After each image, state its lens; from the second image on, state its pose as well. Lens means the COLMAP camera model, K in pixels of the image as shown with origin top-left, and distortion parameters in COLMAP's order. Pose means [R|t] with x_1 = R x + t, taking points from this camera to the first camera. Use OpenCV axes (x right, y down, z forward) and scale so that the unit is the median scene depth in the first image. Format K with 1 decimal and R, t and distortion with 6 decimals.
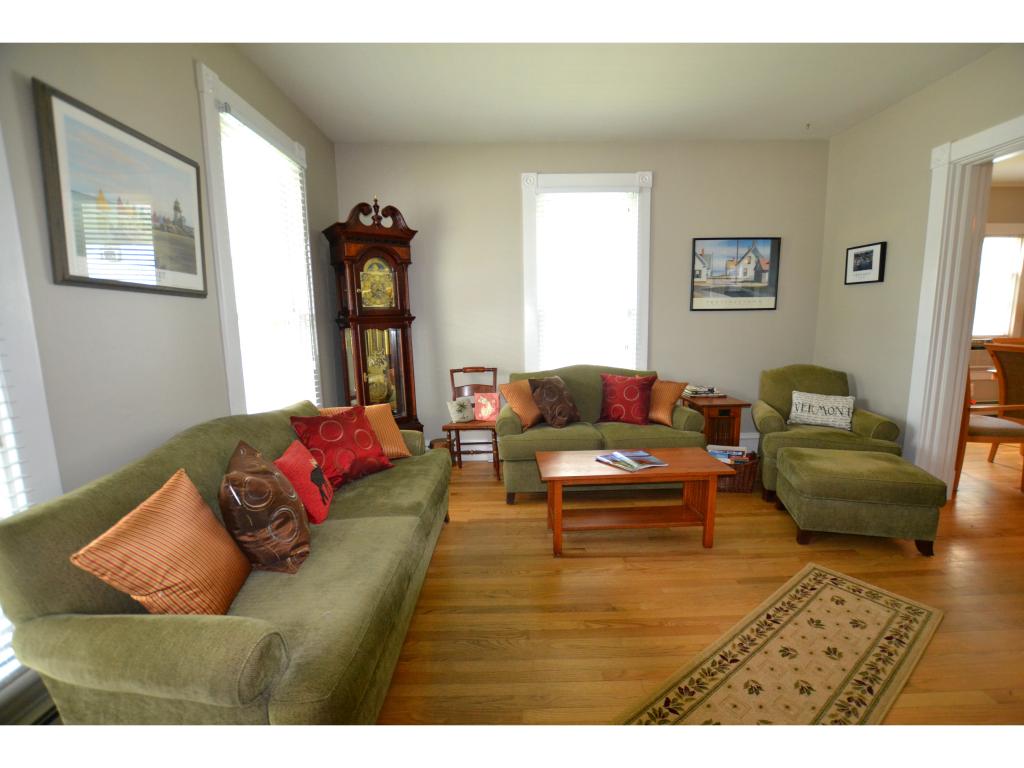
lens RADIAL K [[451.4, 0, 516.3], [0, 451.4, 383.7], [0, 0, 1]] dist [-0.025866, 0.000128]
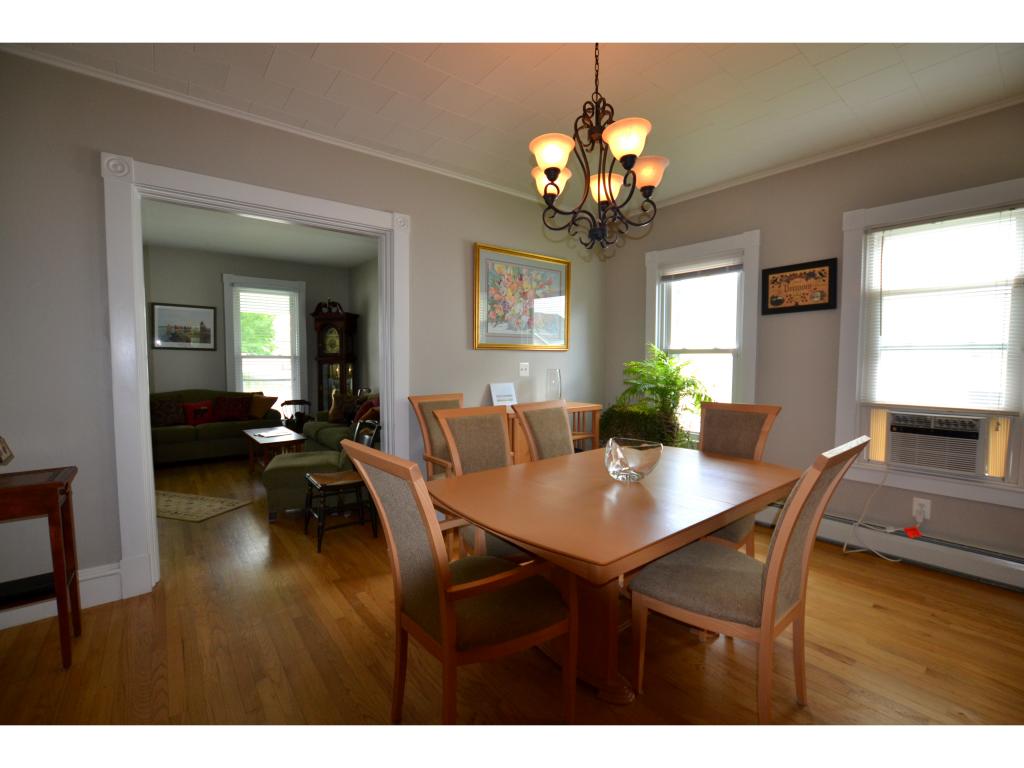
lens RADIAL K [[451.4, 0, 517.0], [0, 451.4, 382.8], [0, 0, 1]] dist [-0.025866, 0.000128]
pose [[0.619310, 0.065963, -0.782371, 3.013115], [-0.129235, 0.991437, -0.018710, -0.188455], [0.774437, 0.112697, 0.622532, 0.743237]]
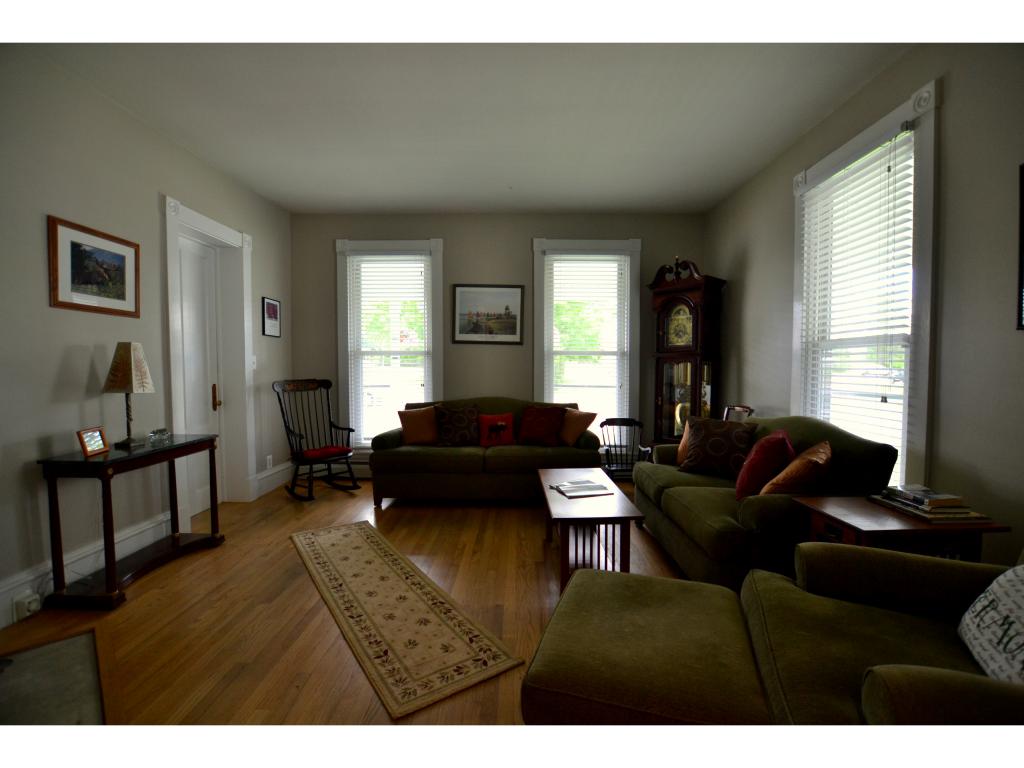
lens RADIAL K [[451.4, 0, 517.4], [0, 451.4, 387.9], [0, 0, 1]] dist [-0.025866, 0.000128]
pose [[-0.012369, 0.060734, -0.998077, 1.581820], [-0.144855, 0.987516, 0.061886, -0.120539], [0.989376, 0.145342, -0.003417, 1.041451]]
